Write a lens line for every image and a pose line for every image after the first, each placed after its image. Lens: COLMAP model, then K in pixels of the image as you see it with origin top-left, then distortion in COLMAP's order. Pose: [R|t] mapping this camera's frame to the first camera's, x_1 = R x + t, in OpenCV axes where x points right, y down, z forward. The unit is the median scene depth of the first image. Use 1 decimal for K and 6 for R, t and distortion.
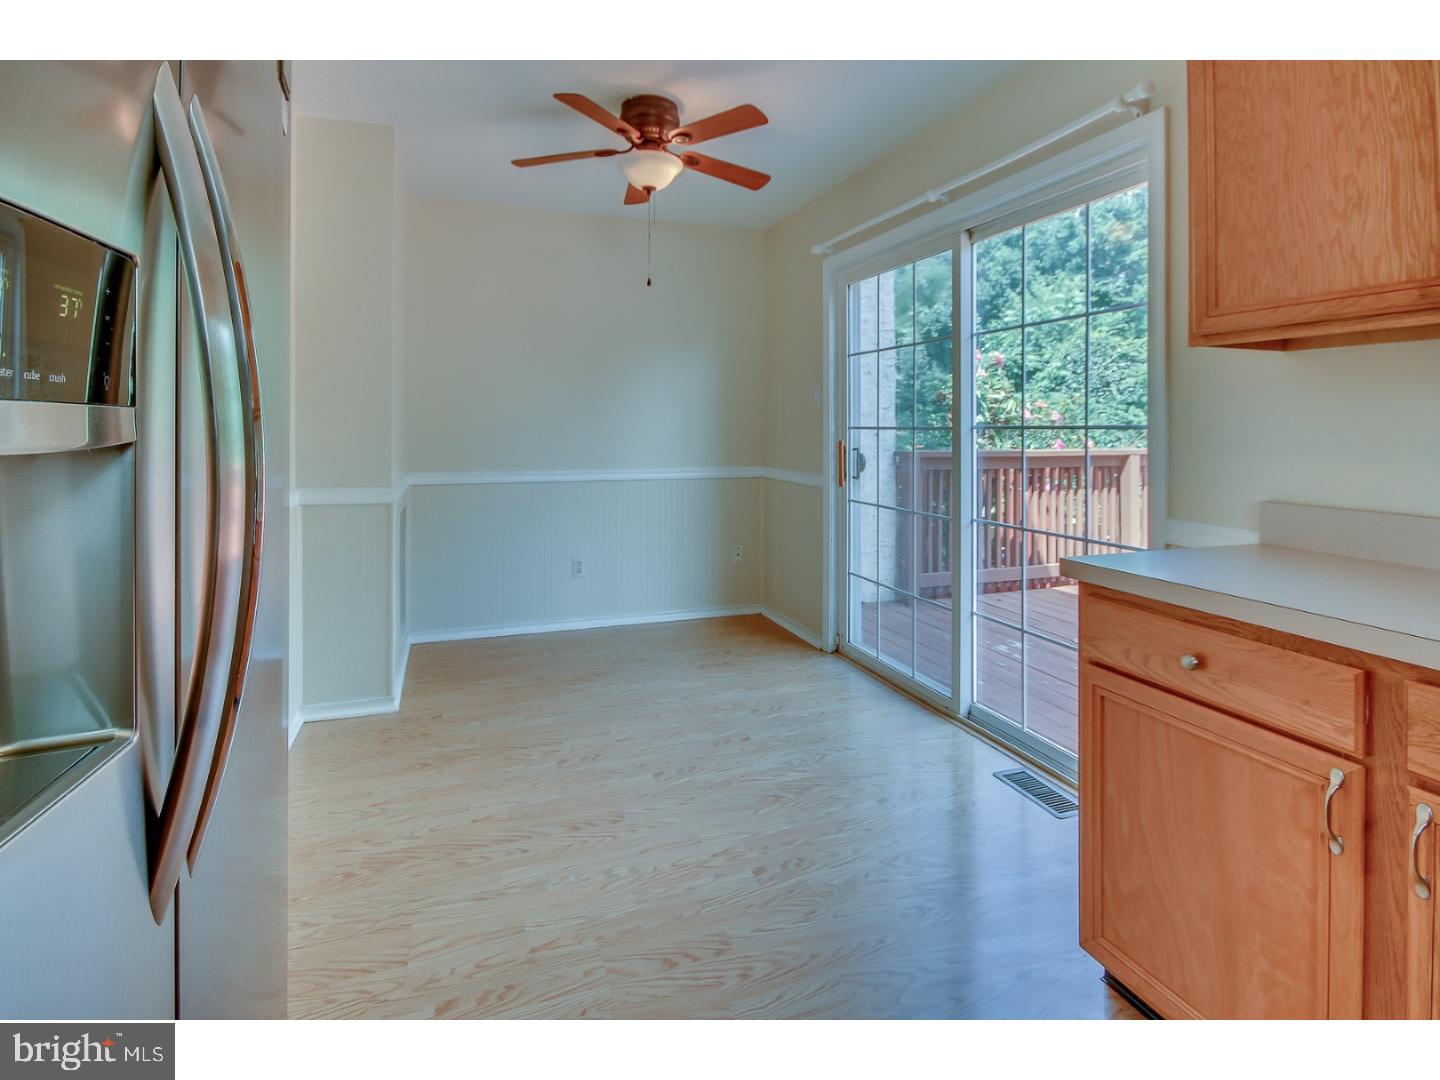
lens RADIAL K [[710.6, 0, 714.9], [0, 710.6, 433.1], [0, 0, 1]] dist [0.001615, 0.000241]
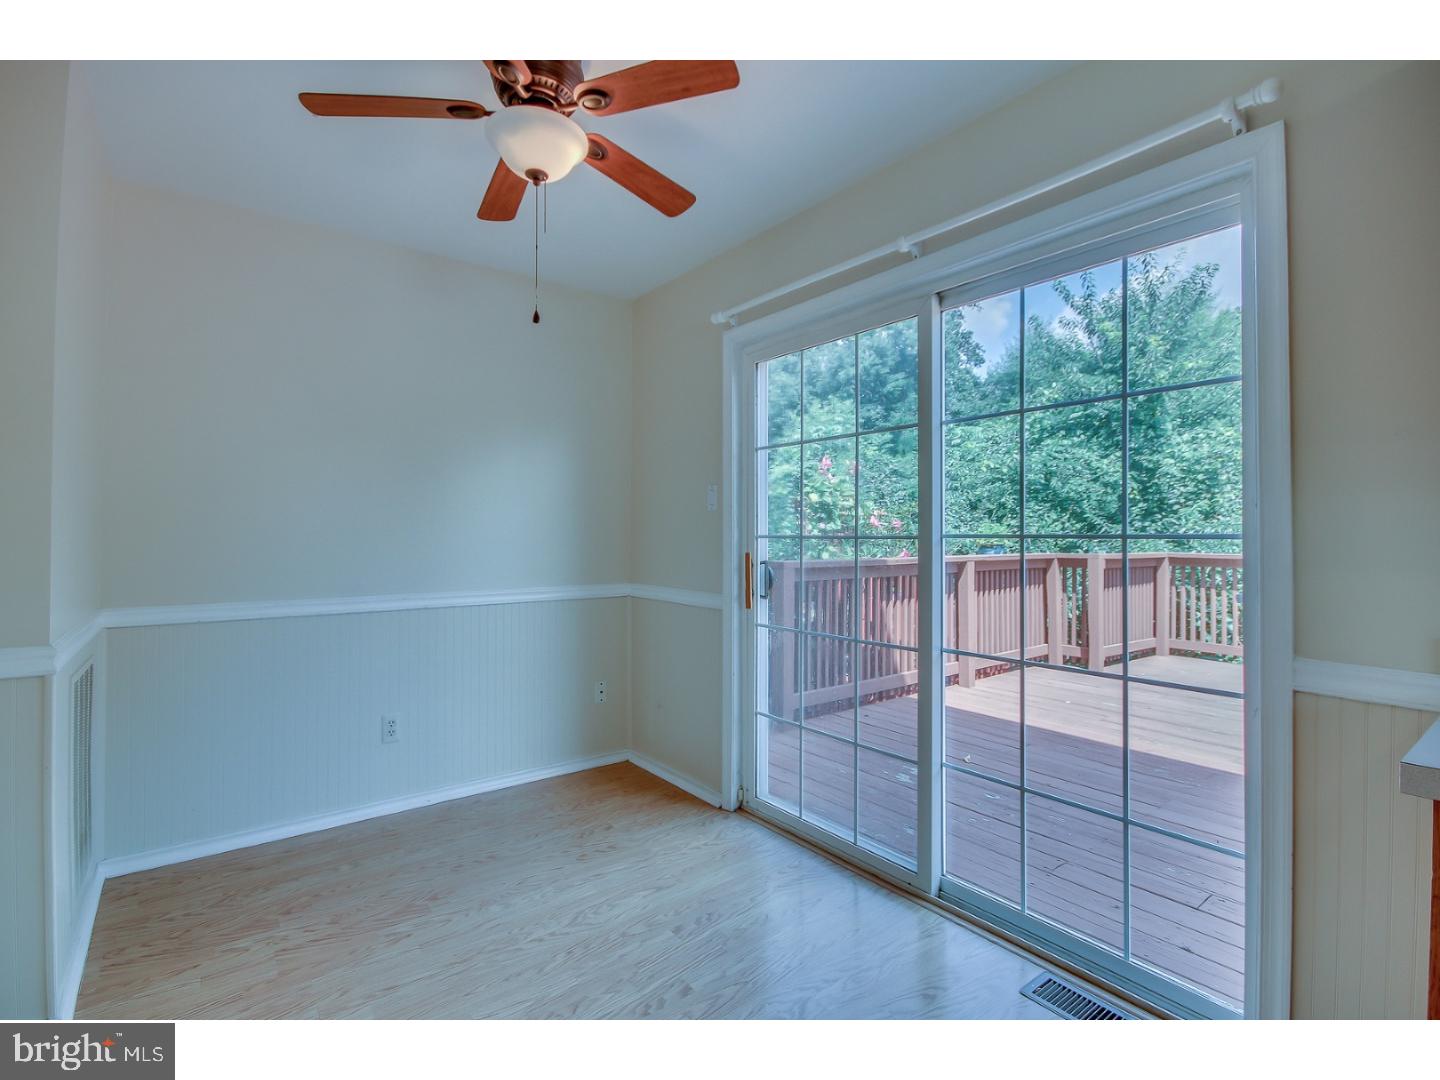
lens RADIAL K [[682.0, 0, 722.4], [0, 682.0, 533.1], [0, 0, 1]] dist [-0.001002, -0.000036]
pose [[0.953355, 0.000156, 0.301851, -0.087456], [0.002963, 0.999947, -0.009873, -0.003755], [-0.301837, 0.010307, 0.953304, 0.254693]]
